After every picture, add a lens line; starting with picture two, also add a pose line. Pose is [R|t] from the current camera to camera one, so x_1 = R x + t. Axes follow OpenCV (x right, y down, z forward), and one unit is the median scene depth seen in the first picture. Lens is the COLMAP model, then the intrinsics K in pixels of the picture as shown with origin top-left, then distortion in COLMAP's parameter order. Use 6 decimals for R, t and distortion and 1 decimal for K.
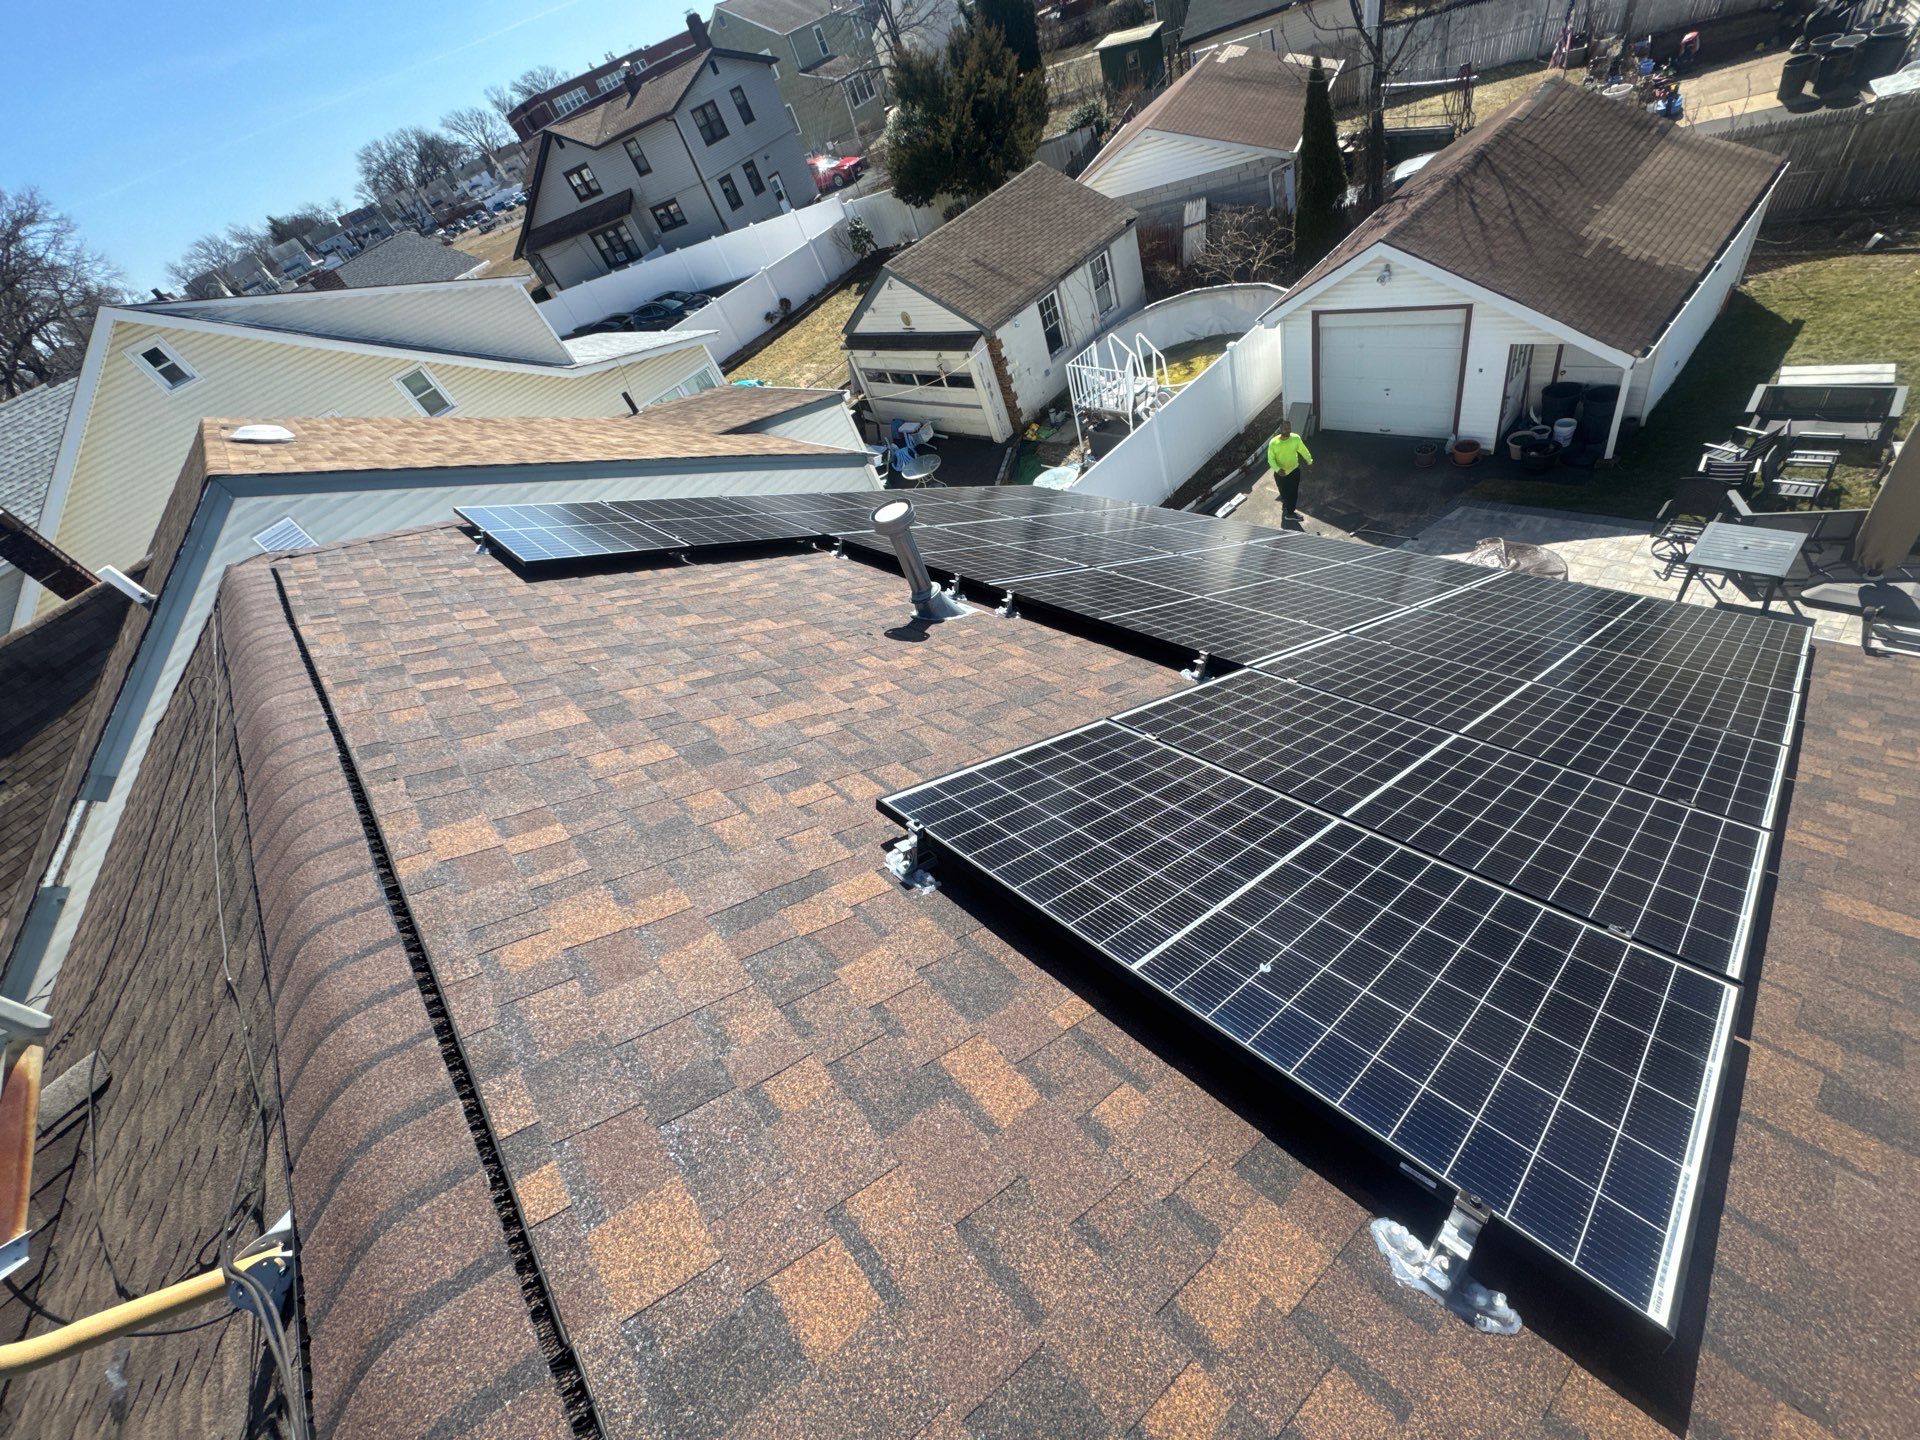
lens RADIAL K [[768.5, 0, 963.8], [0, 768.5, 722.5], [0, 0, 1]] dist [0.001474, -0.000159]
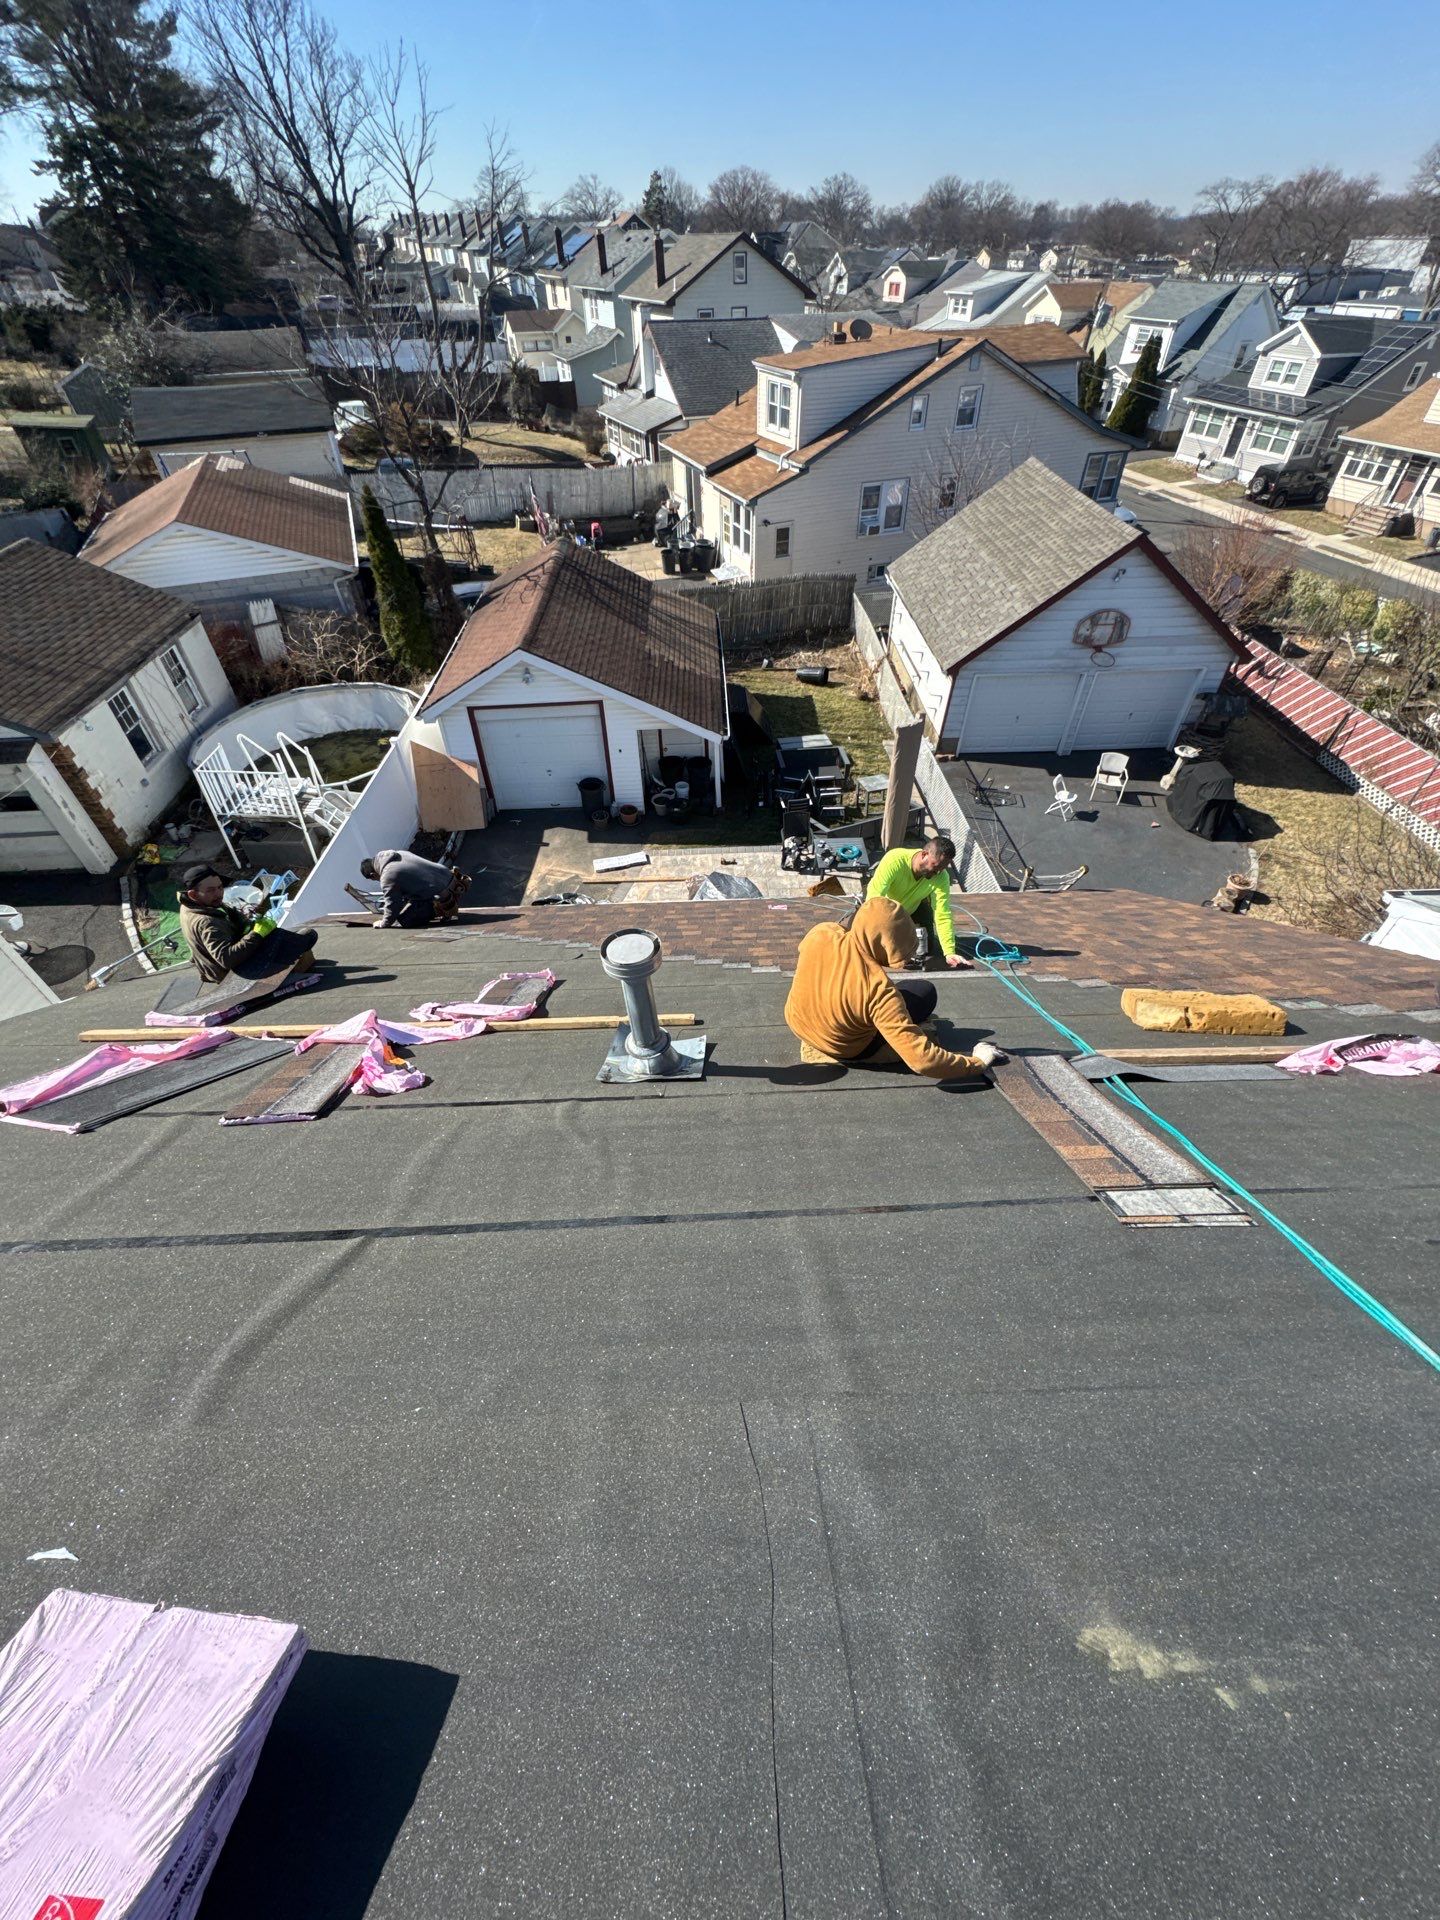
lens RADIAL K [[771.5, 0, 725.3], [0, 771.5, 964.6], [0, 0, 1]] dist [-0.001933, 0.000071]
pose [[0.644780, -0.248808, 0.722740, -0.128915], [0.370124, 0.928924, -0.010411, -0.049162], [-0.668780, 0.274216, 0.691041, 0.097996]]
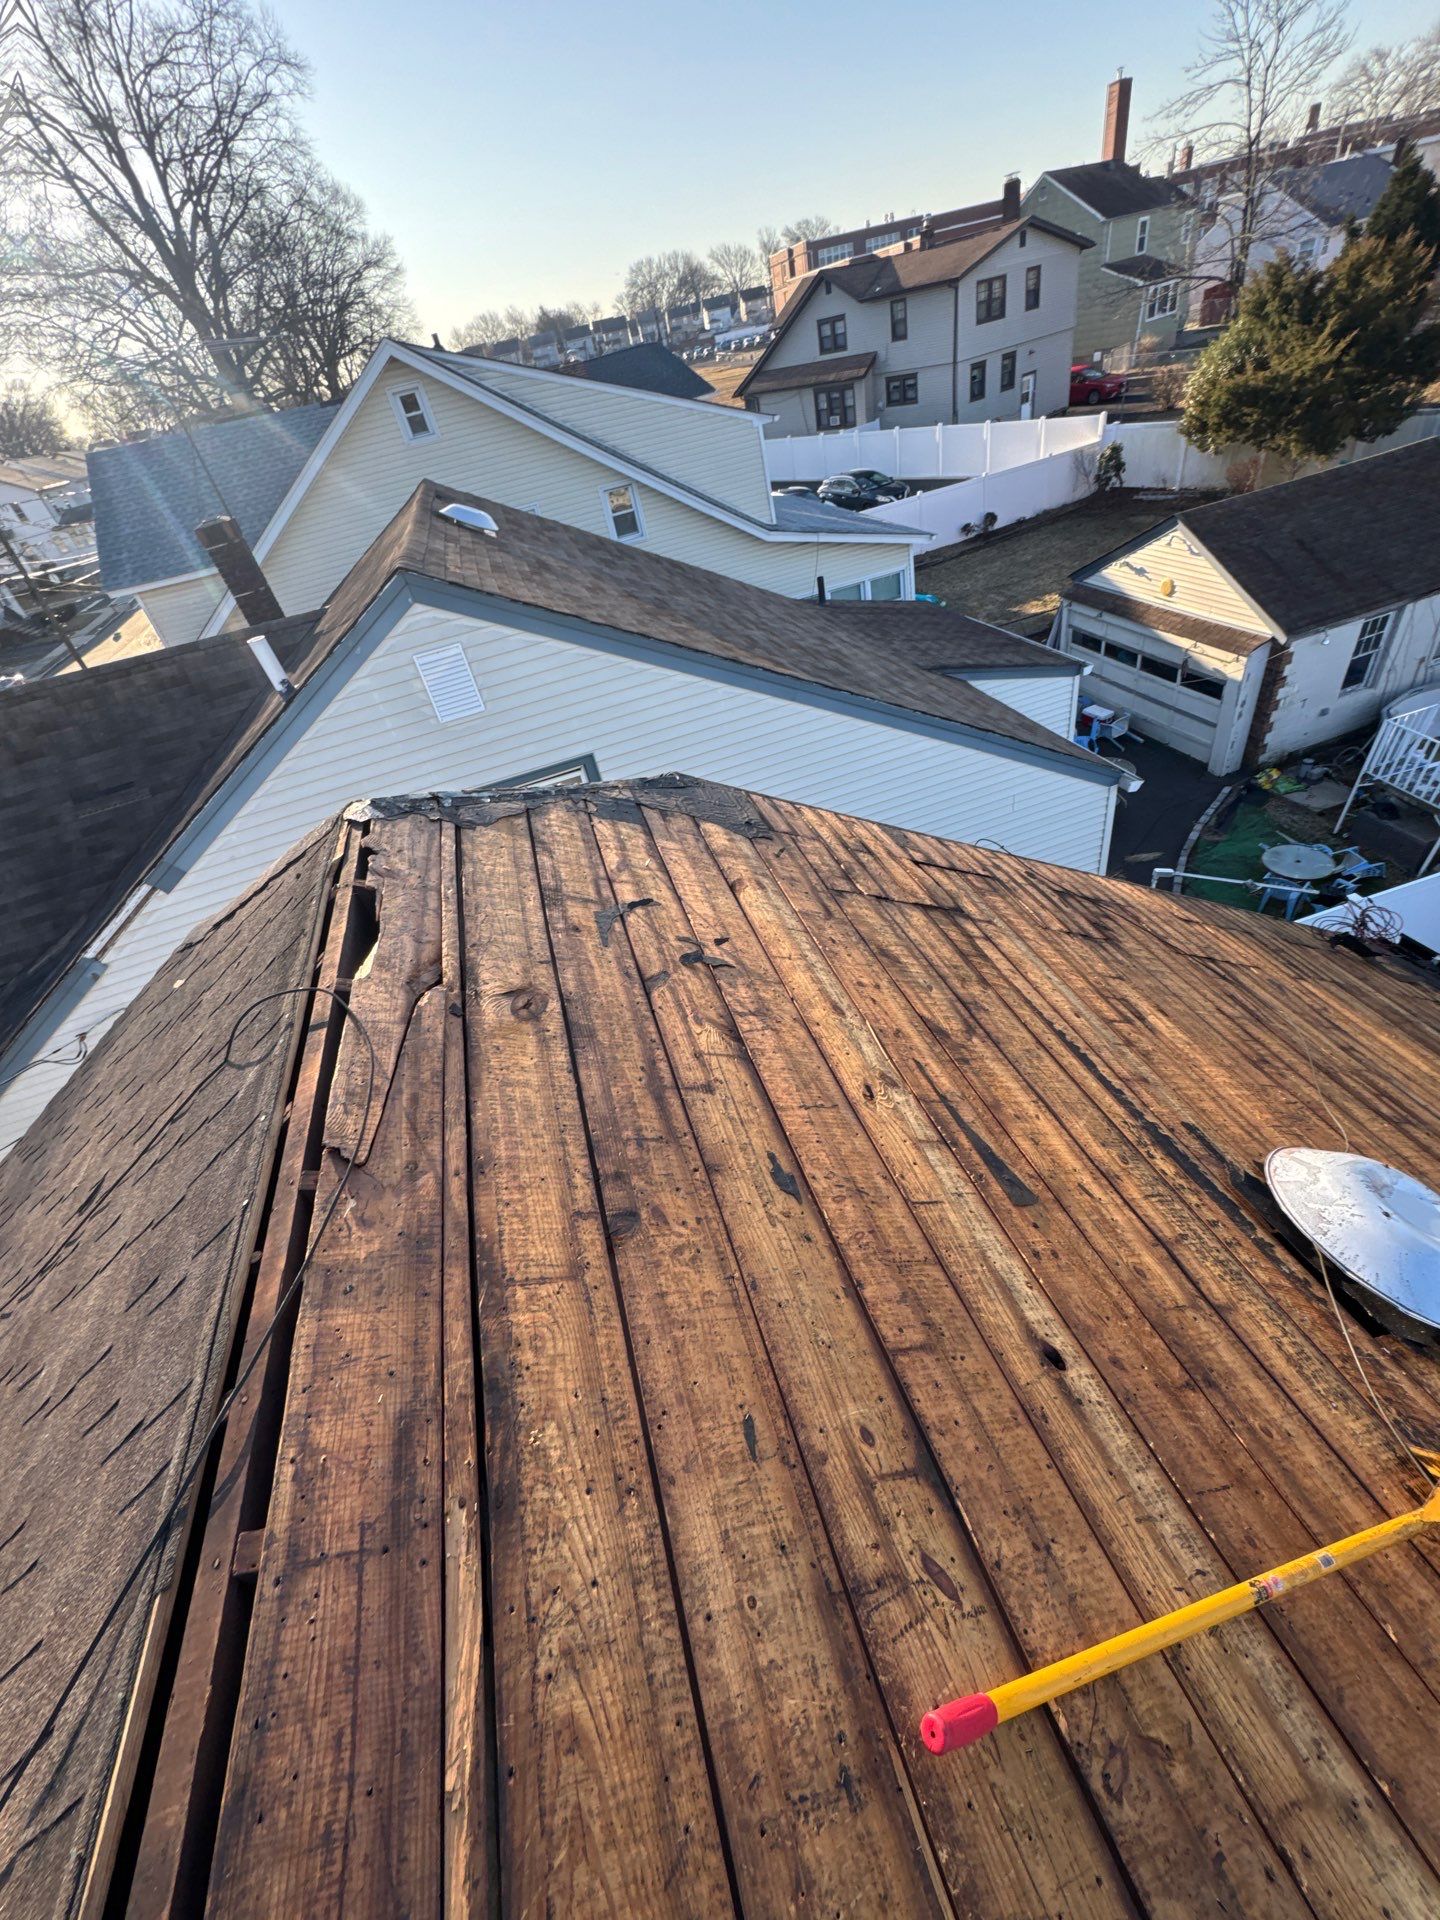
lens RADIAL K [[748.2, 0, 723.2], [0, 748.2, 959.2], [0, 0, 1]] dist [0.001373, -0.000452]
pose [[0.877989, 0.417976, -0.233305, -0.138992], [-0.406163, 0.908424, 0.098980, -0.067206], [0.253311, 0.007856, 0.967353, 0.140860]]
